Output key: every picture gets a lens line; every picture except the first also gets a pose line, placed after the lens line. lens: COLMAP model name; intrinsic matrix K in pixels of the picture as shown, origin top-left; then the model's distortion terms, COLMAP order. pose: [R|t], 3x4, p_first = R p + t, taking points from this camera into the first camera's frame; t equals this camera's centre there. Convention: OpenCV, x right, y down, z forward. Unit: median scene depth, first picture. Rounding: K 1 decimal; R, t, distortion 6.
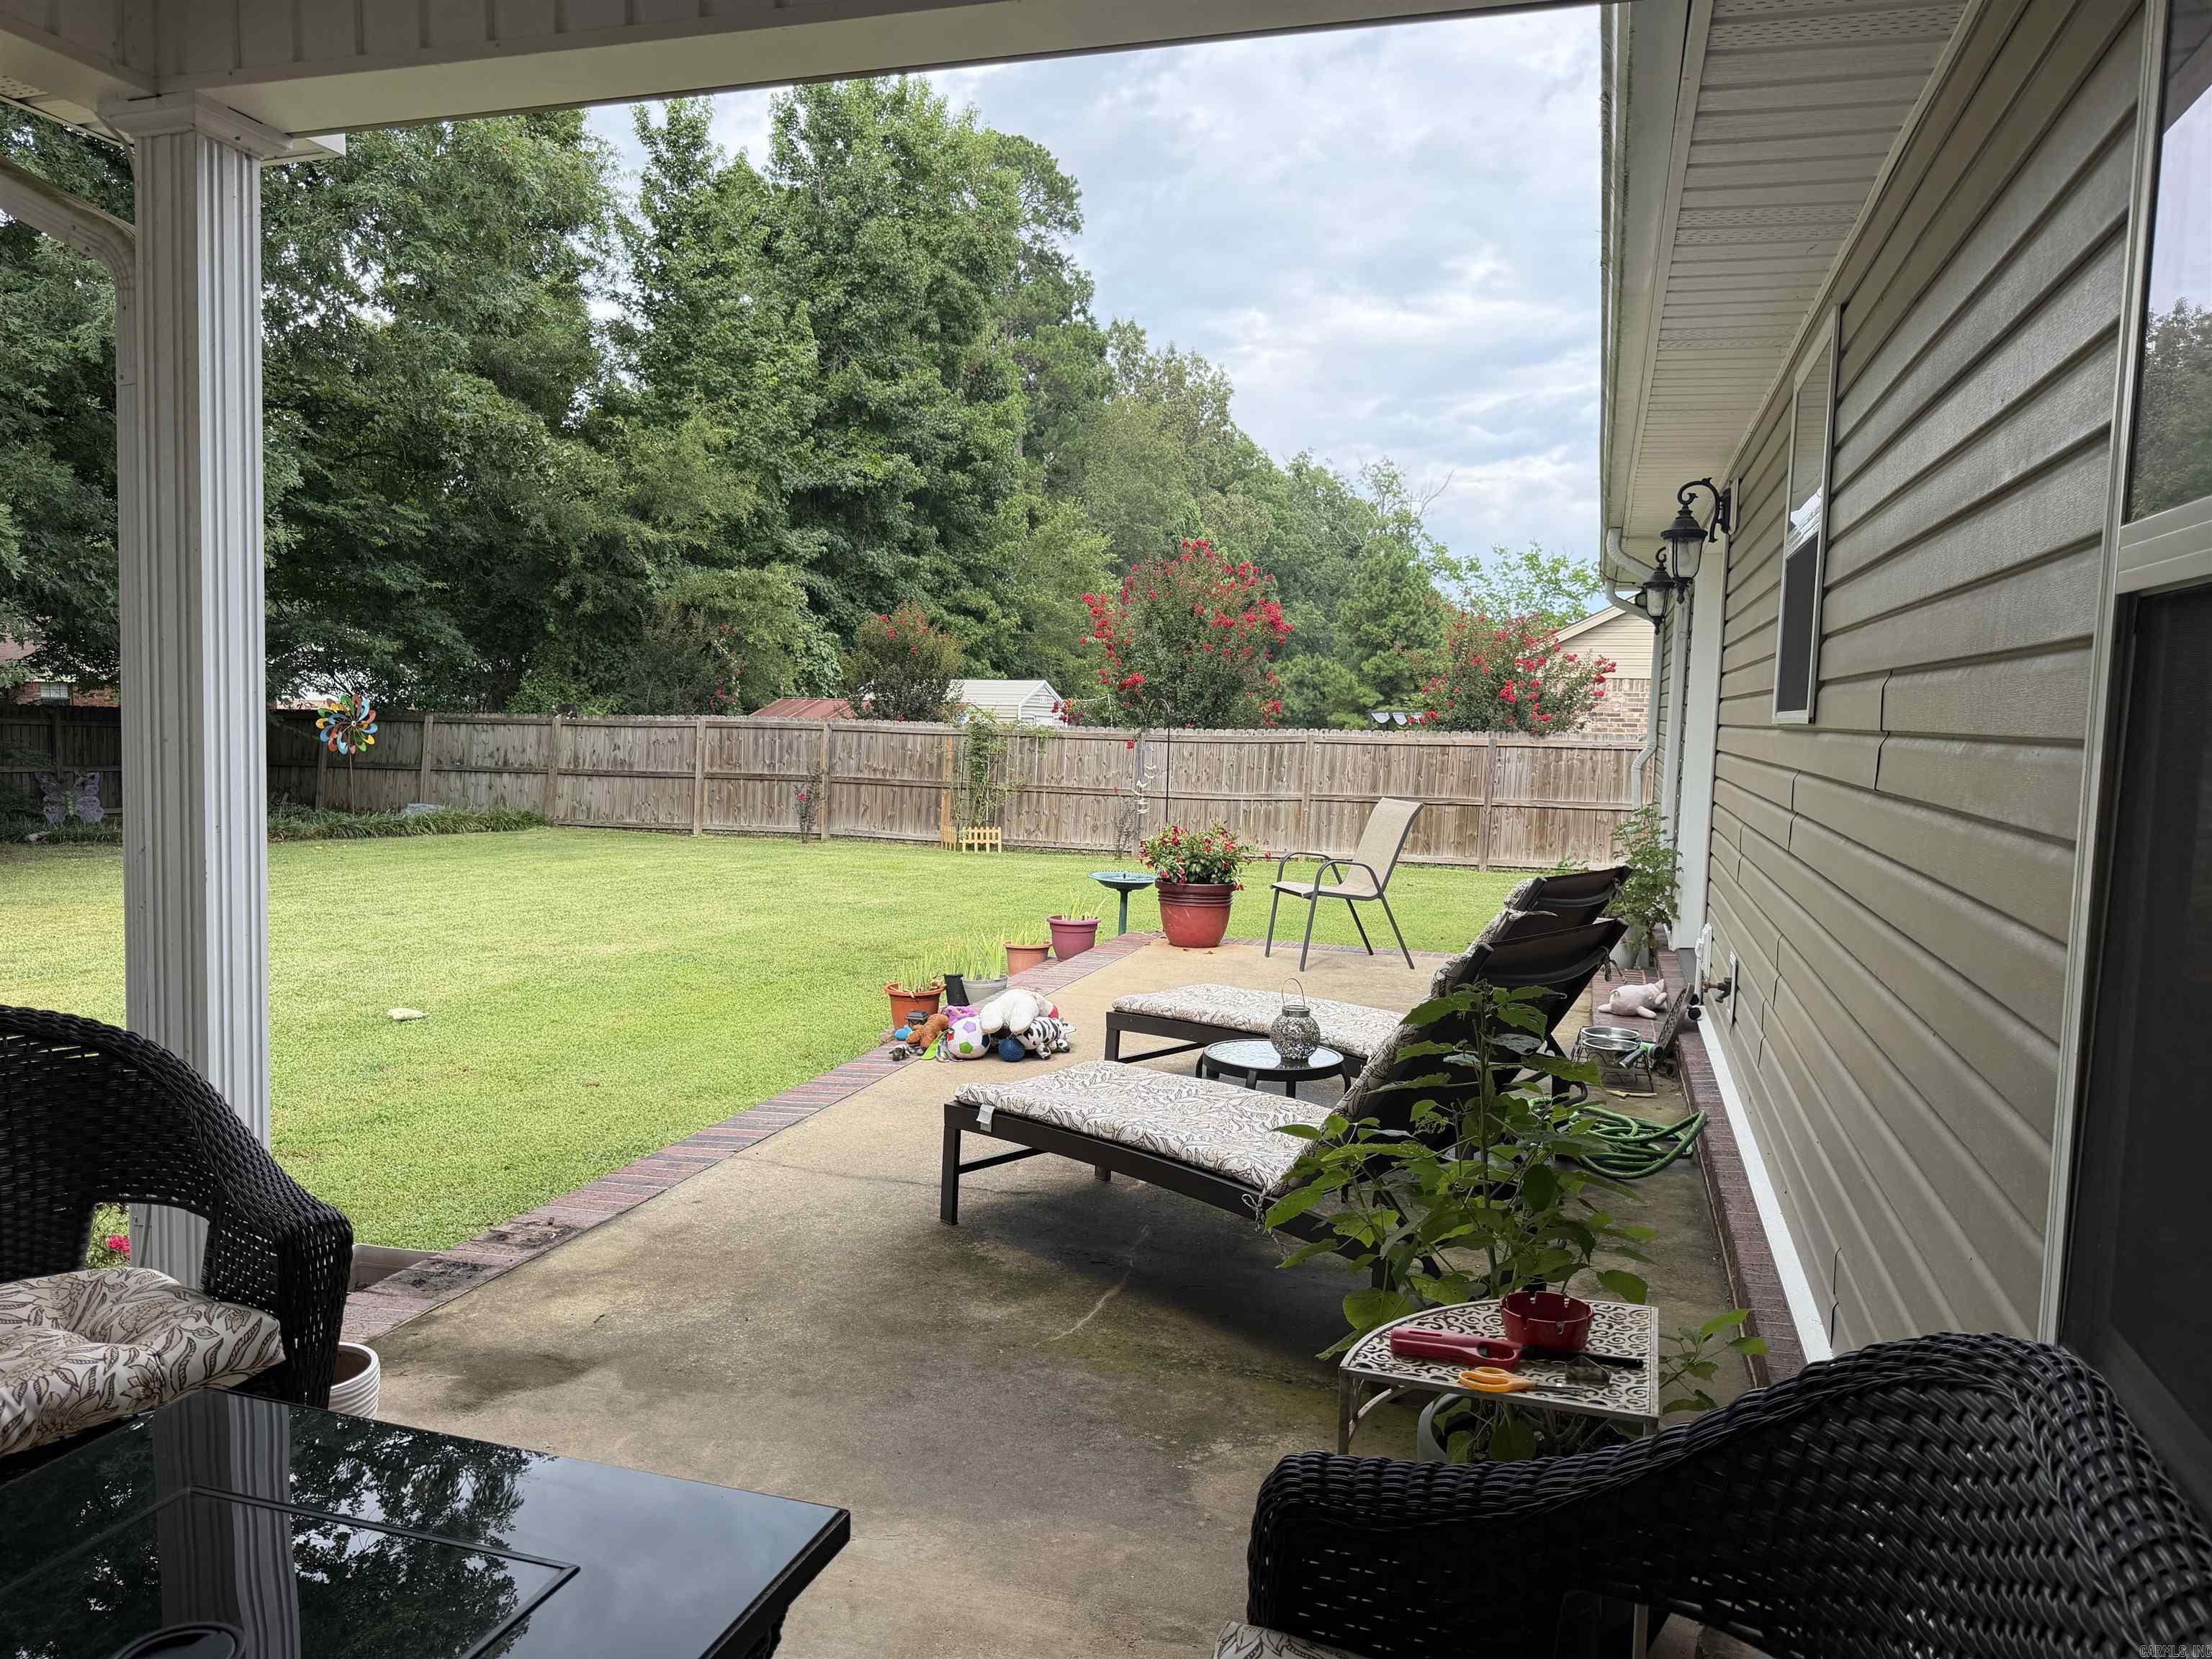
lens RADIAL K [[1556.9, 0, 1115.2], [0, 1556.9, 842.8], [0, 0, 1]] dist [0.116483, -0.176606]
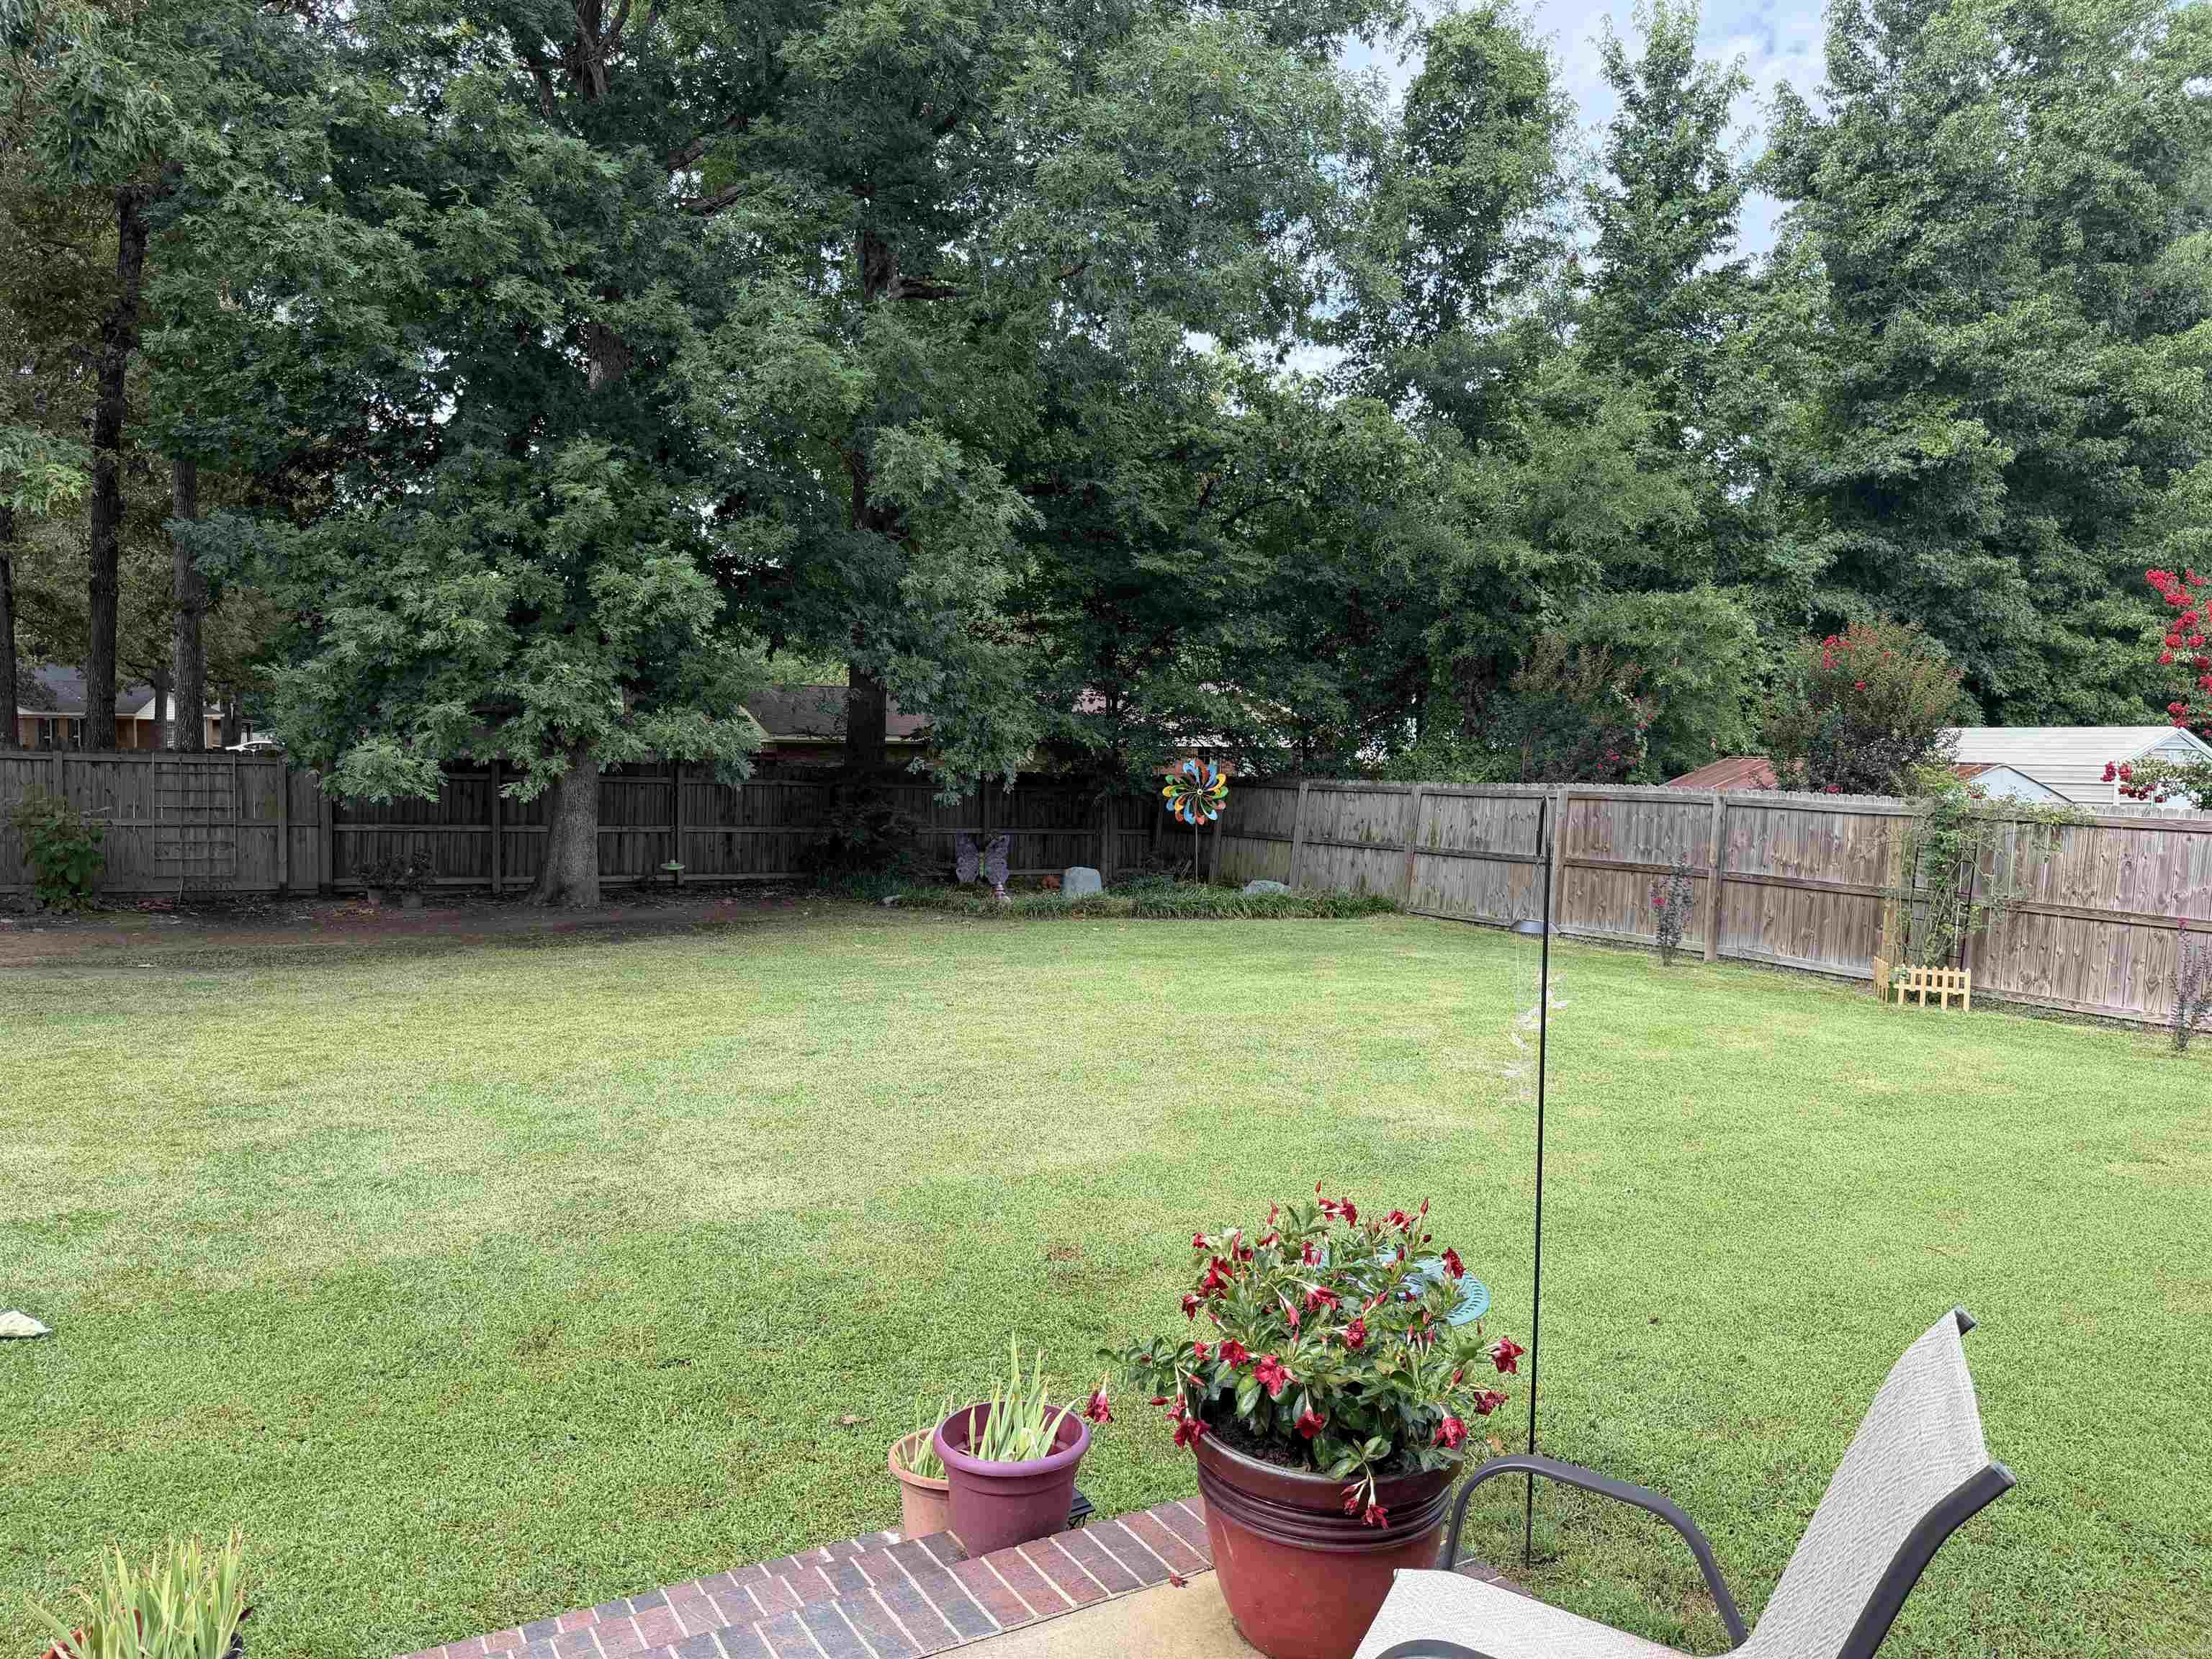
lens RADIAL K [[1580.4, 0, 1106.0], [0, 1580.4, 829.5], [0, 0, 1]] dist [0.062609, -0.055517]
pose [[0.749030, 0.027280, -0.661975, 0.075062], [-0.056097, 0.998175, -0.022340, -0.027145], [0.660157, 0.053868, 0.749193, 0.258743]]
